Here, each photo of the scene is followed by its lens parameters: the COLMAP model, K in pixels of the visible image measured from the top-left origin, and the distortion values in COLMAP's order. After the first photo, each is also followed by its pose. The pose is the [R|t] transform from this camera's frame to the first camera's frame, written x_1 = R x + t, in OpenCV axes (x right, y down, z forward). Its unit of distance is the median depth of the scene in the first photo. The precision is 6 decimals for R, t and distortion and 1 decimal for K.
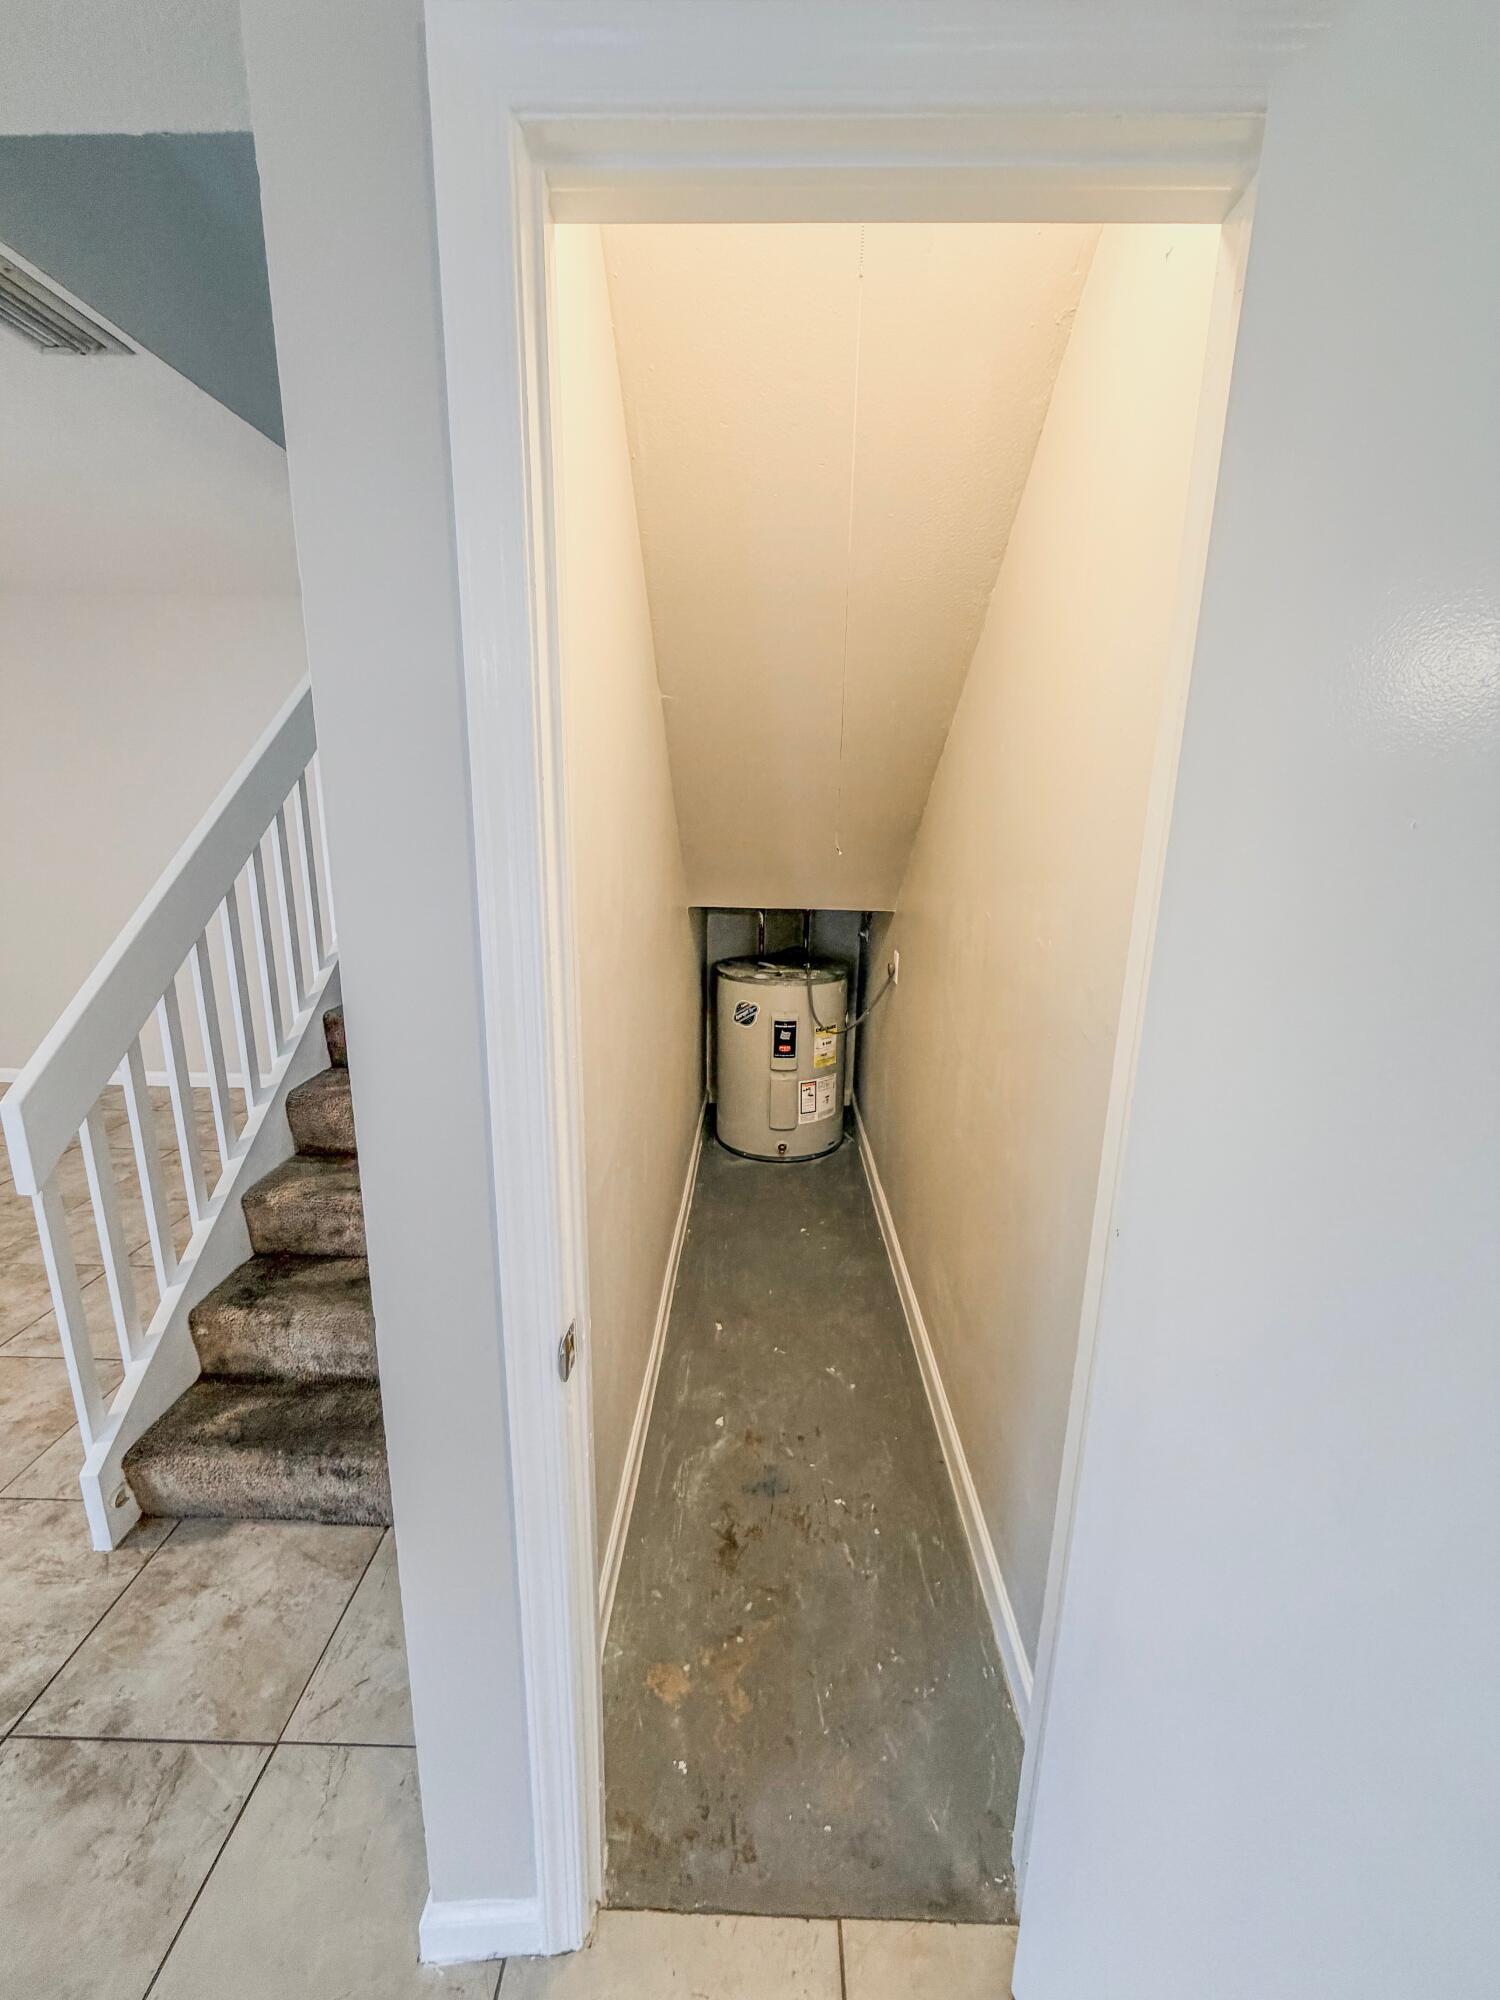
lens RADIAL K [[795.0, 0, 748.2], [0, 795.0, 1004.0], [0, 0, 1]] dist [0.000728, 0.000314]
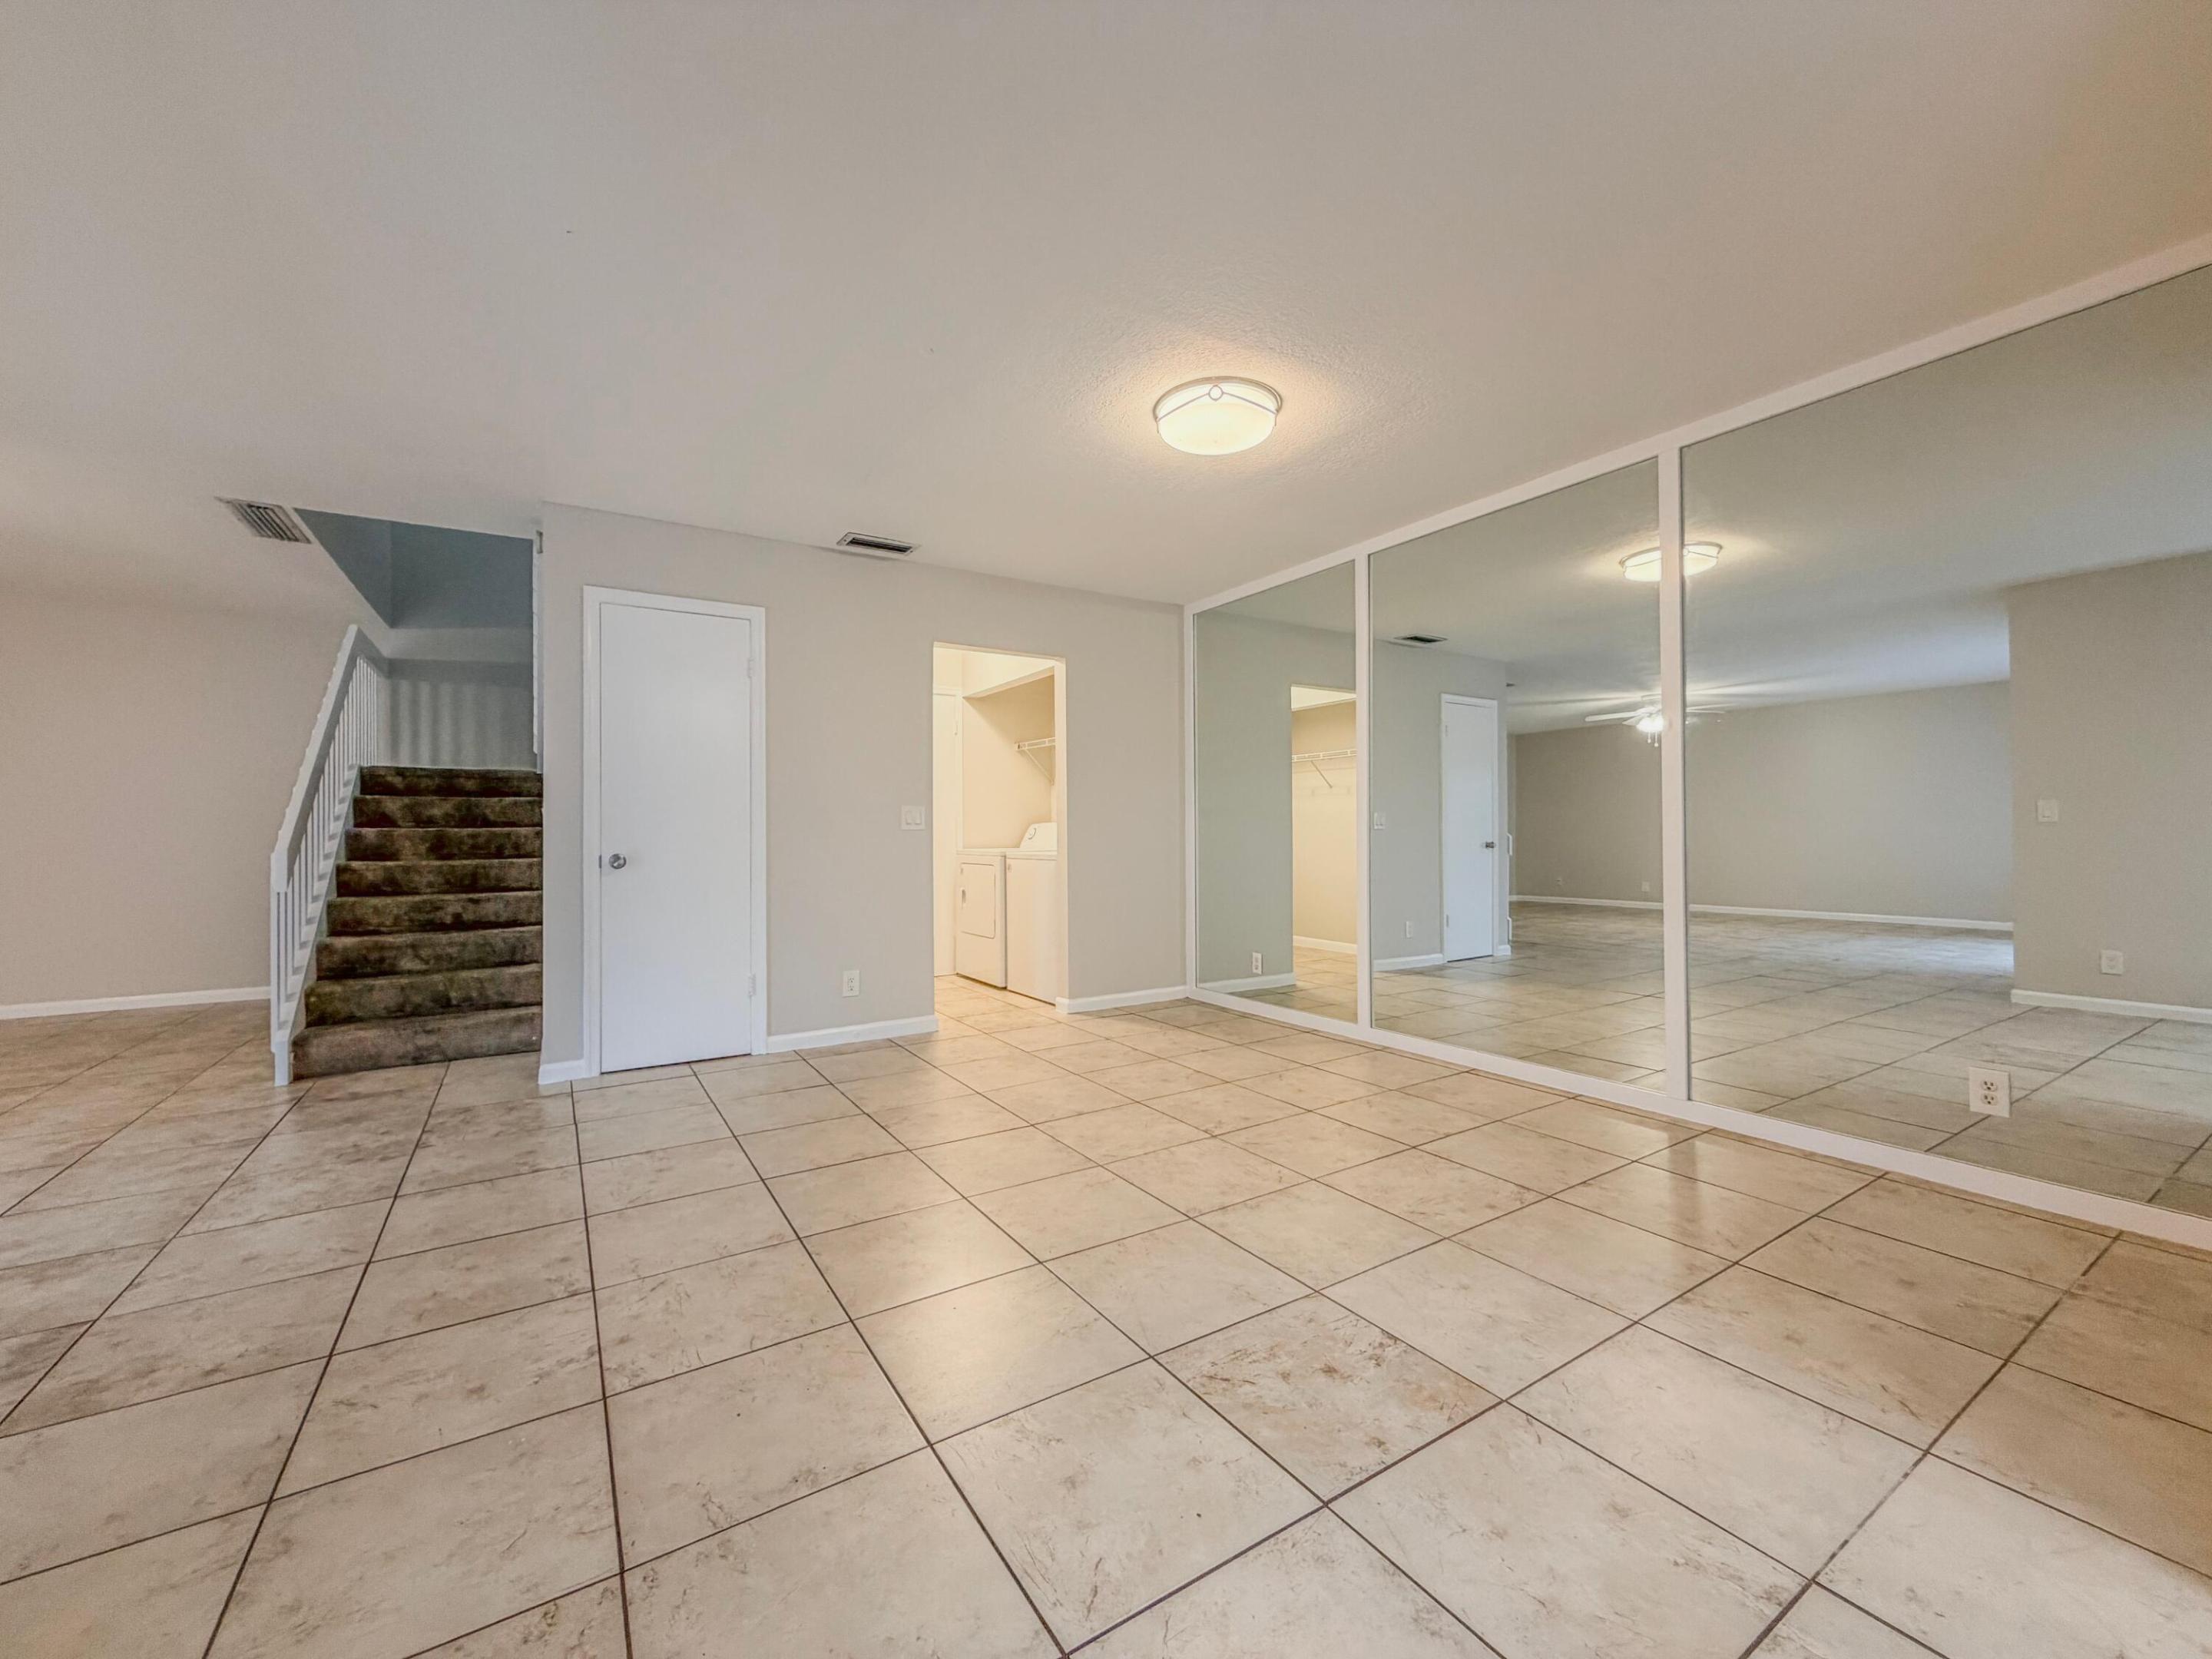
lens RADIAL K [[879.2, 0, 1109.2], [0, 879.2, 827.9], [0, 0, 1]] dist [0.000728, 0.000314]
pose [[0.830521, -0.008406, 0.556924, -0.301965], [0.139168, 0.971304, -0.192876, 0.763208], [-0.539321, 0.237694, 0.807858, -2.047489]]
